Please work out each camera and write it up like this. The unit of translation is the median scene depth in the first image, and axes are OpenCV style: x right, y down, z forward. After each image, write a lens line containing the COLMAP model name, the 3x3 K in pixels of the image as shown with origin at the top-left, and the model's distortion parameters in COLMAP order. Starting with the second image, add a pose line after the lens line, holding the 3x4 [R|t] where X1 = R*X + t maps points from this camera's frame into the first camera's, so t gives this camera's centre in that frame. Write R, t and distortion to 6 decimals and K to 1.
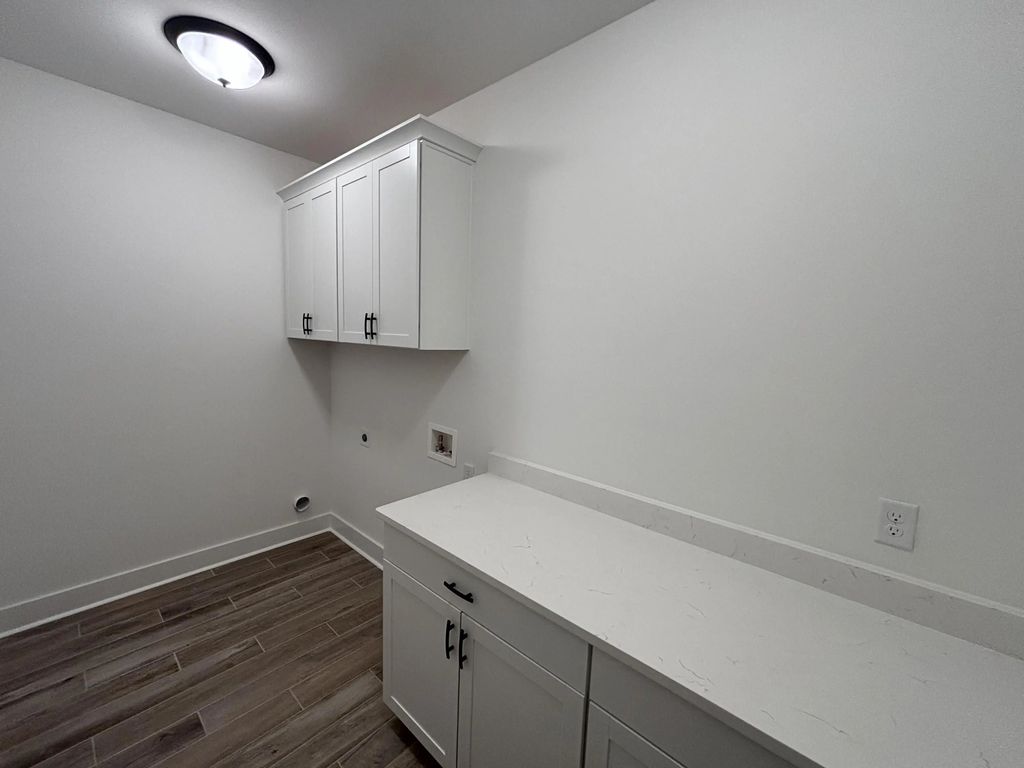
lens RADIAL K [[414.1, 0, 513.7], [0, 414.1, 384.0], [0, 0, 1]] dist [0.002111, 0.000359]
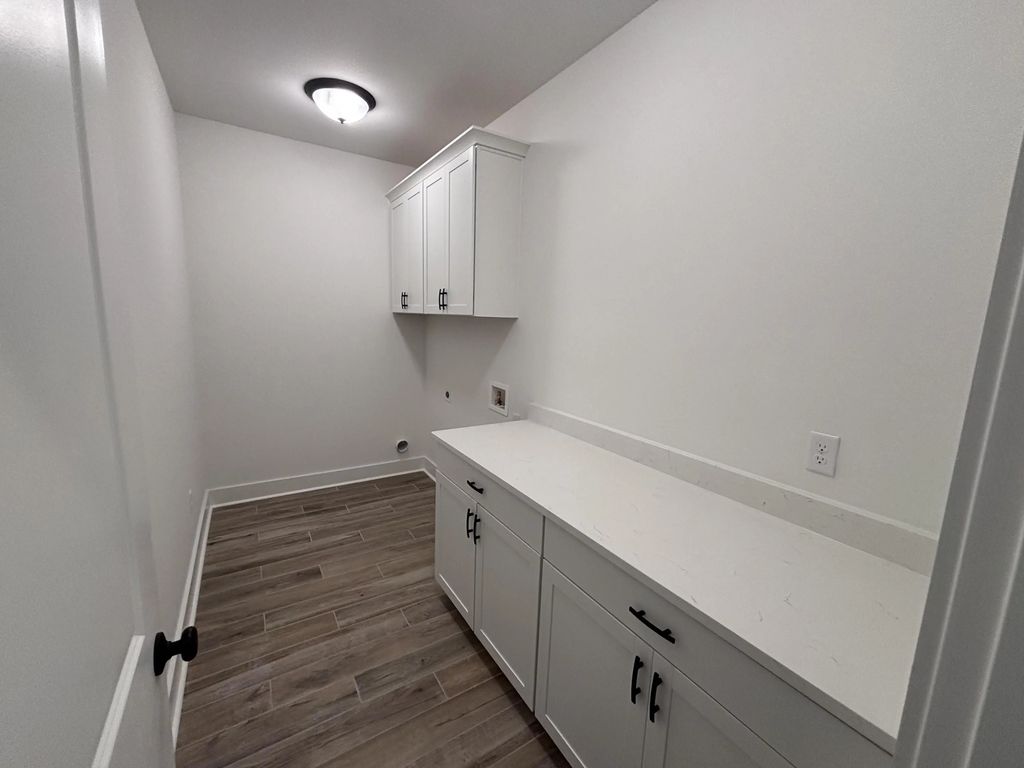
lens RADIAL K [[414.1, 0, 509.5], [0, 414.1, 383.1], [0, 0, 1]] dist [0.002111, 0.000359]
pose [[0.962159, 0.038800, -0.269713, 0.223819], [-0.030417, 0.998918, 0.035192, 0.073700], [0.270786, -0.025657, 0.962298, -0.180858]]
